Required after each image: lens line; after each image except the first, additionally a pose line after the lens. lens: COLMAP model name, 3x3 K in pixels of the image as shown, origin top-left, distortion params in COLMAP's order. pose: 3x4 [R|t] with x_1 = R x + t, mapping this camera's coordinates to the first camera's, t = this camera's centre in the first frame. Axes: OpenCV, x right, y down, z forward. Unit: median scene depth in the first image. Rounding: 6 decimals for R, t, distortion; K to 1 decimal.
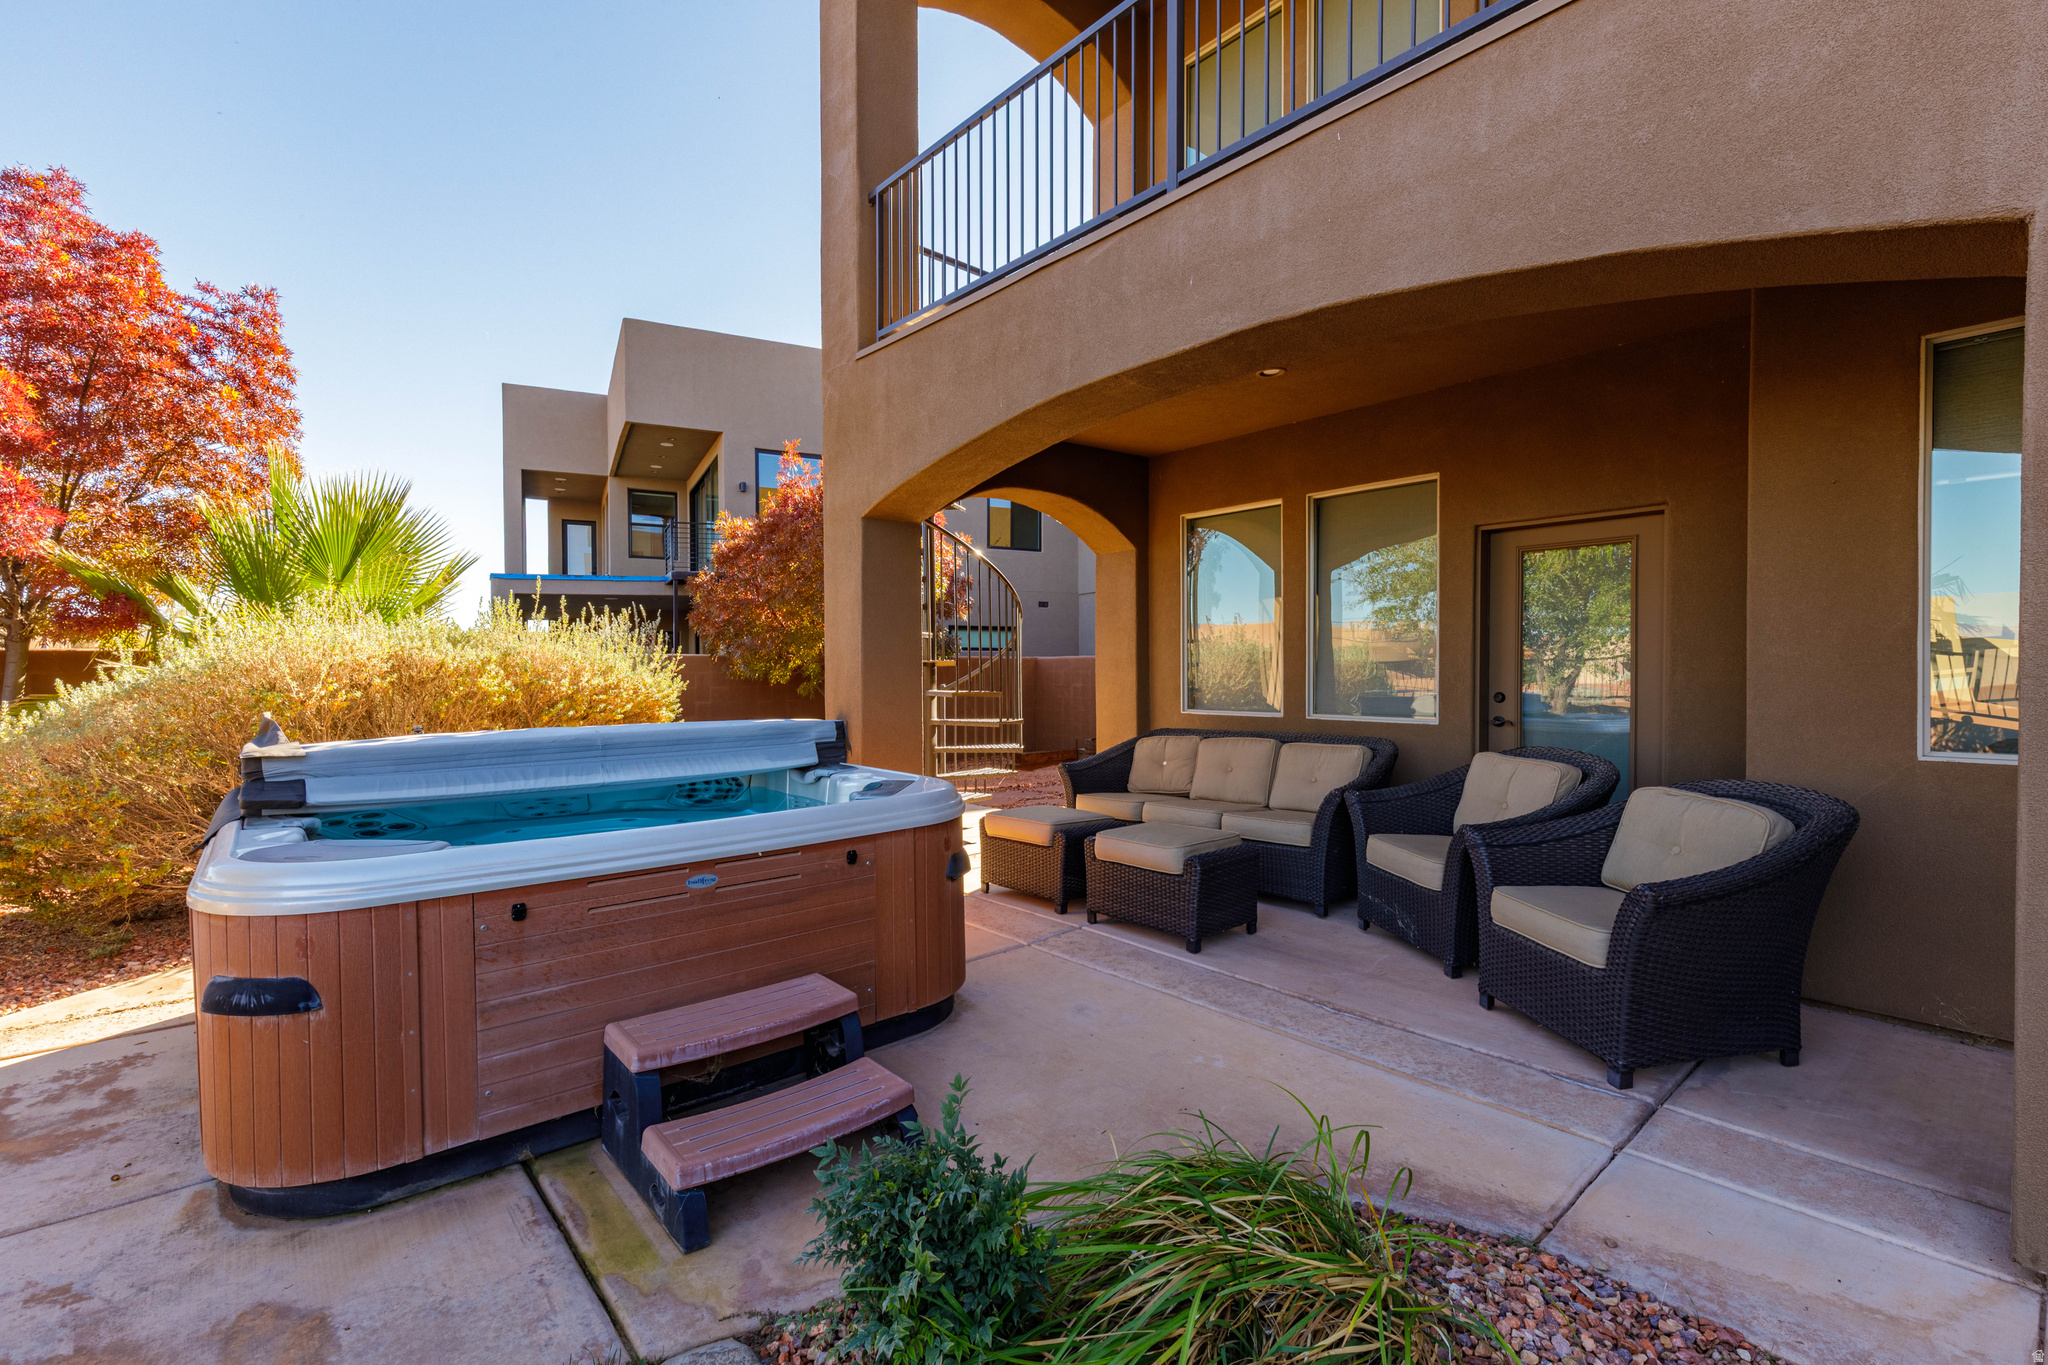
lens RADIAL K [[917.2, 0, 1024.0], [0, 917.2, 682.5], [0, 0, 1]] dist [-0.002118, -0.001502]
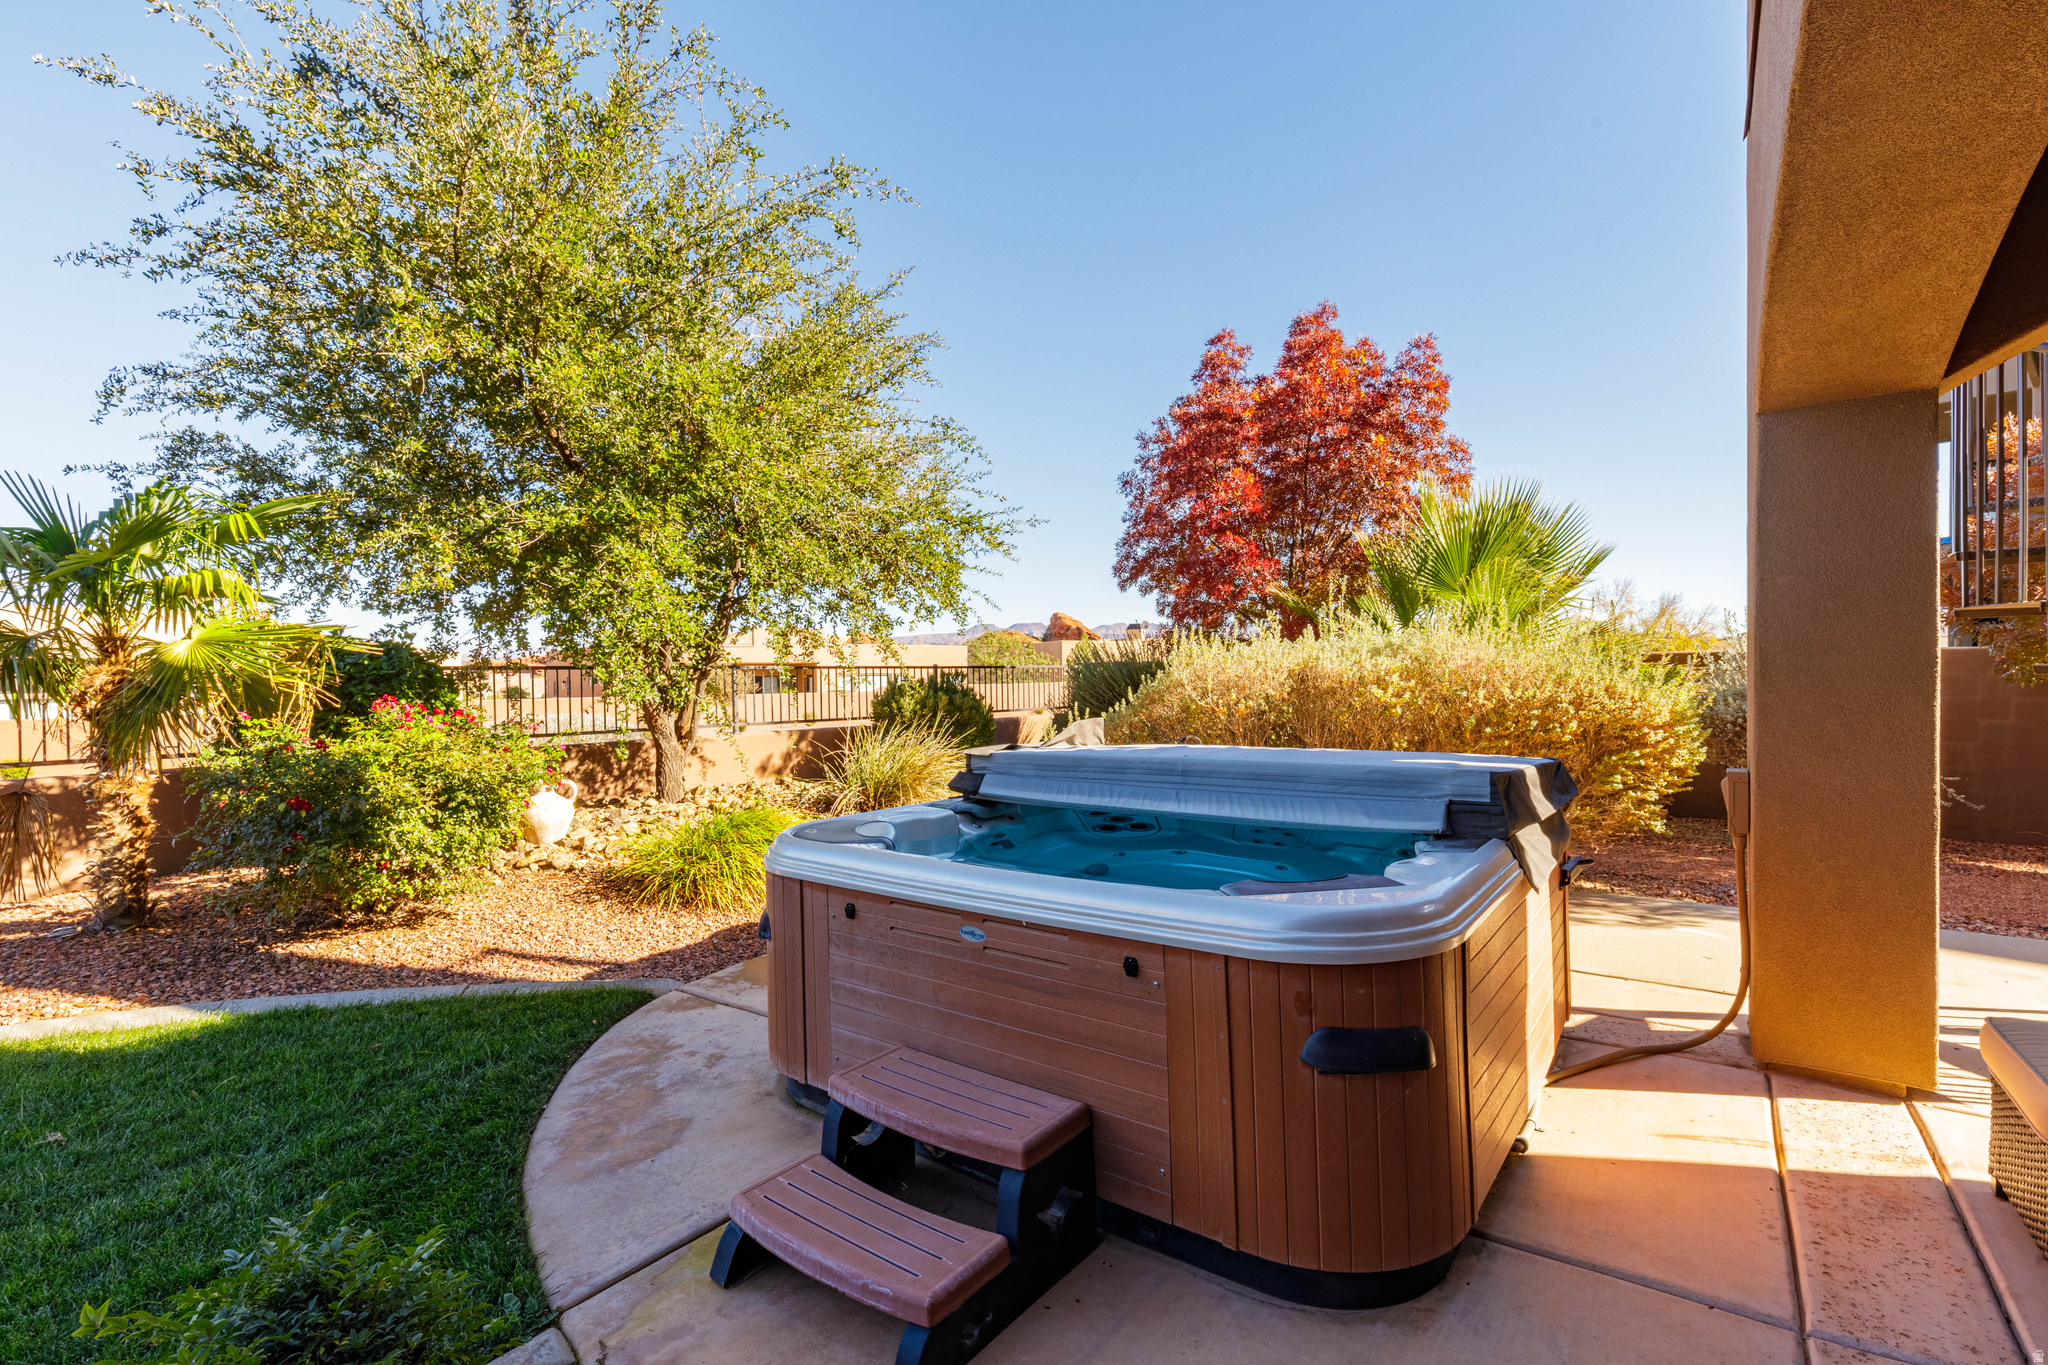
lens RADIAL K [[917.2, 0, 1024.0], [0, 917.2, 682.5], [0, 0, 1]] dist [-0.002118, -0.001502]
pose [[0.212054, 0.006281, -0.977238, 0.183986], [-0.000685, 0.999980, 0.006279, -0.011975], [0.977258, -0.000662, 0.212054, 0.297046]]
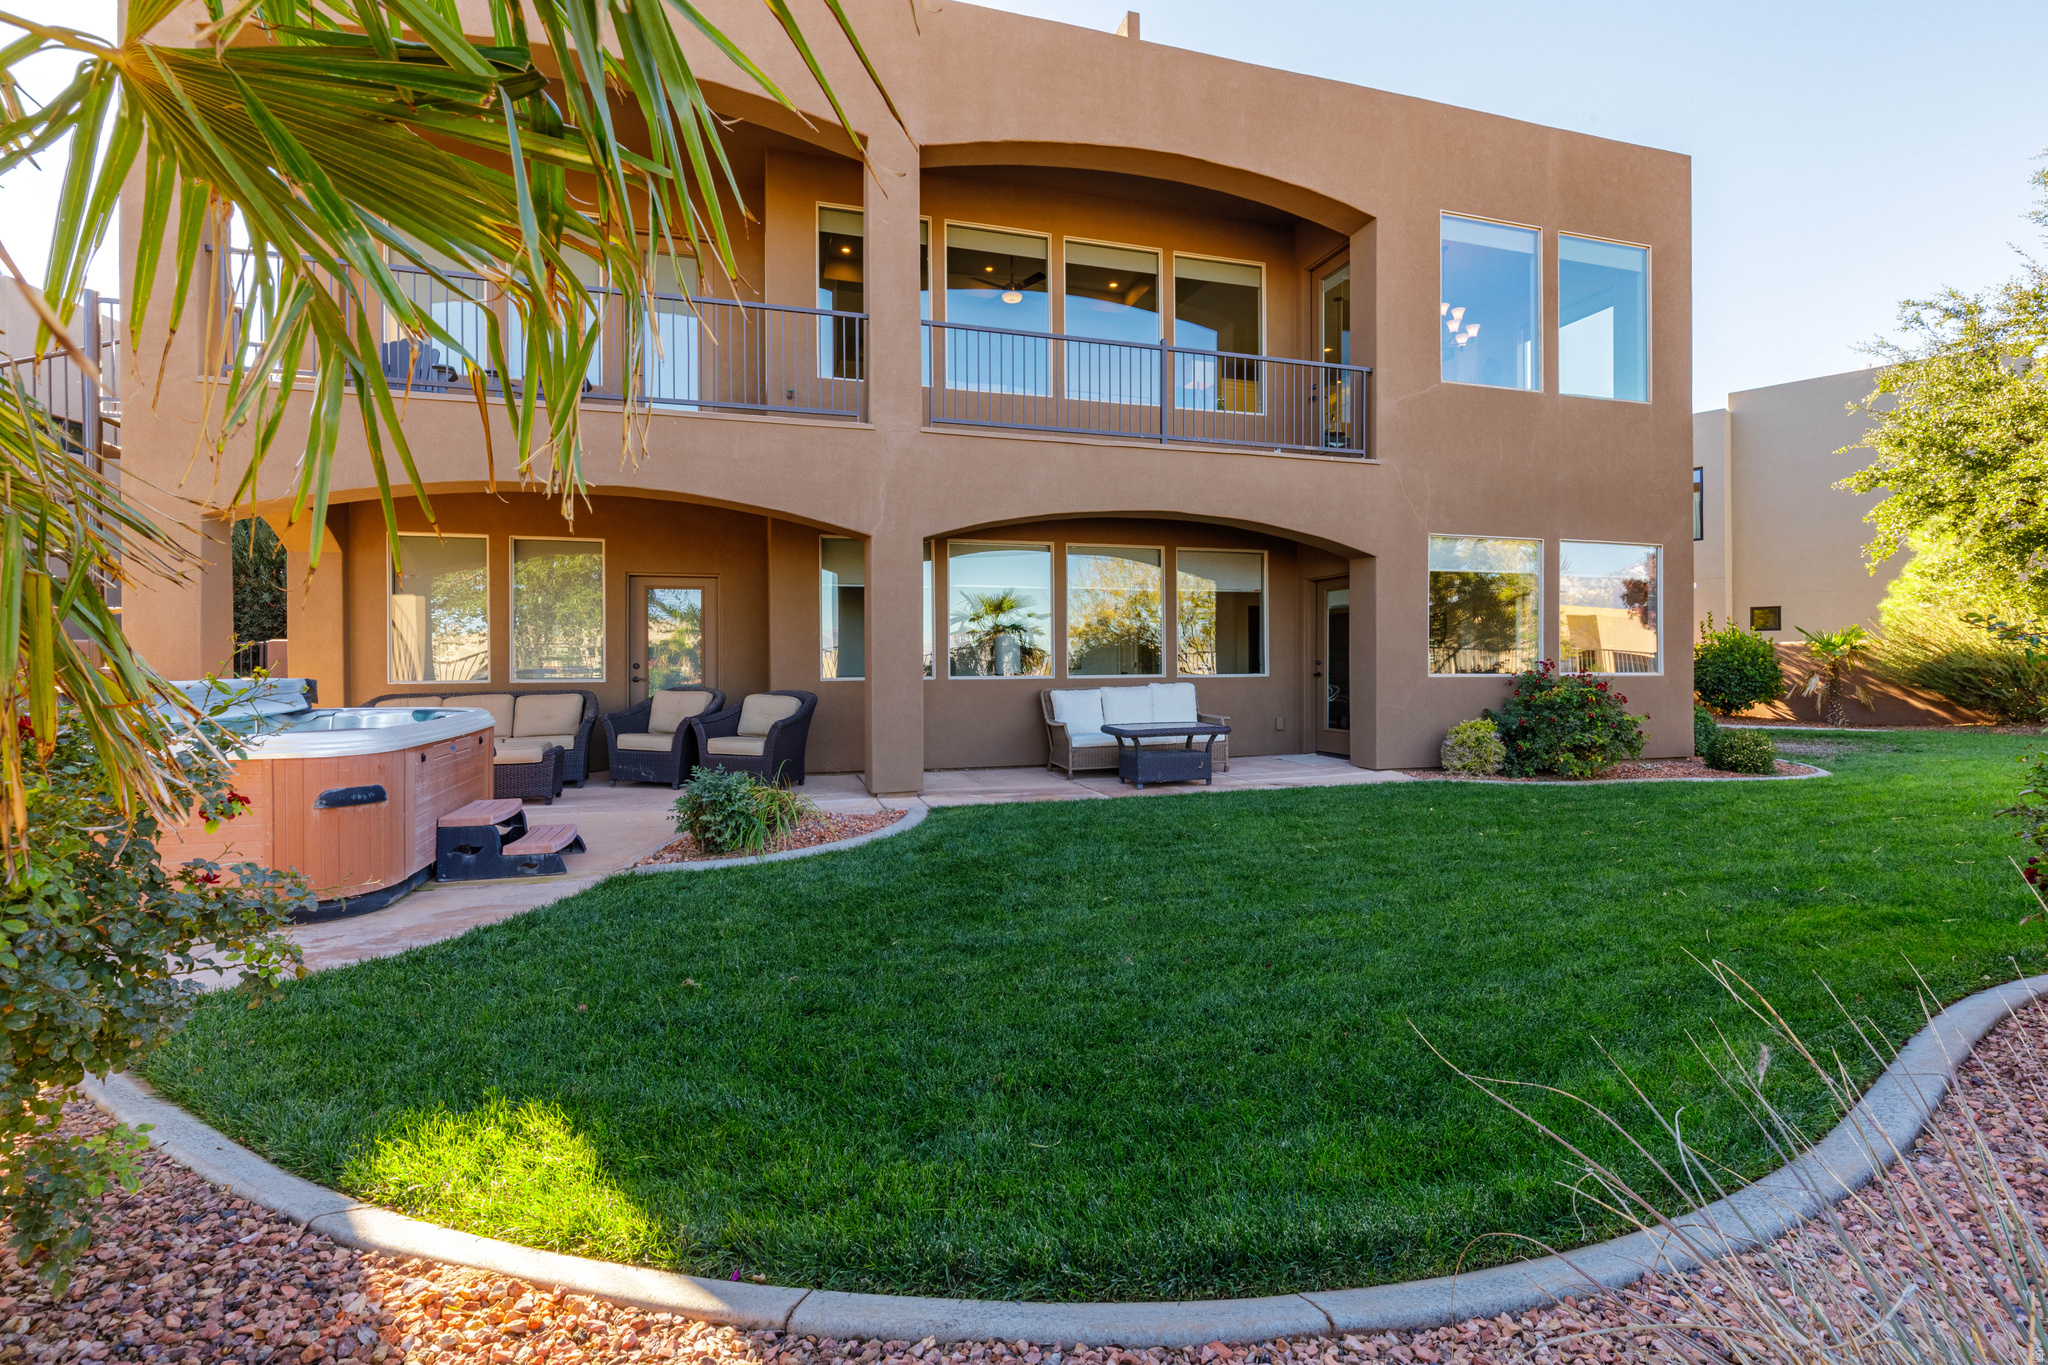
lens RADIAL K [[917.2, 0, 1024.0], [0, 917.2, 682.5], [0, 0, 1]] dist [-0.002118, -0.001502]
pose [[0.409789, -0.017390, 0.912014, -0.556367], [0.016440, 0.999797, 0.011677, 0.026574], [-0.912032, 0.010208, 0.409992, -0.303752]]
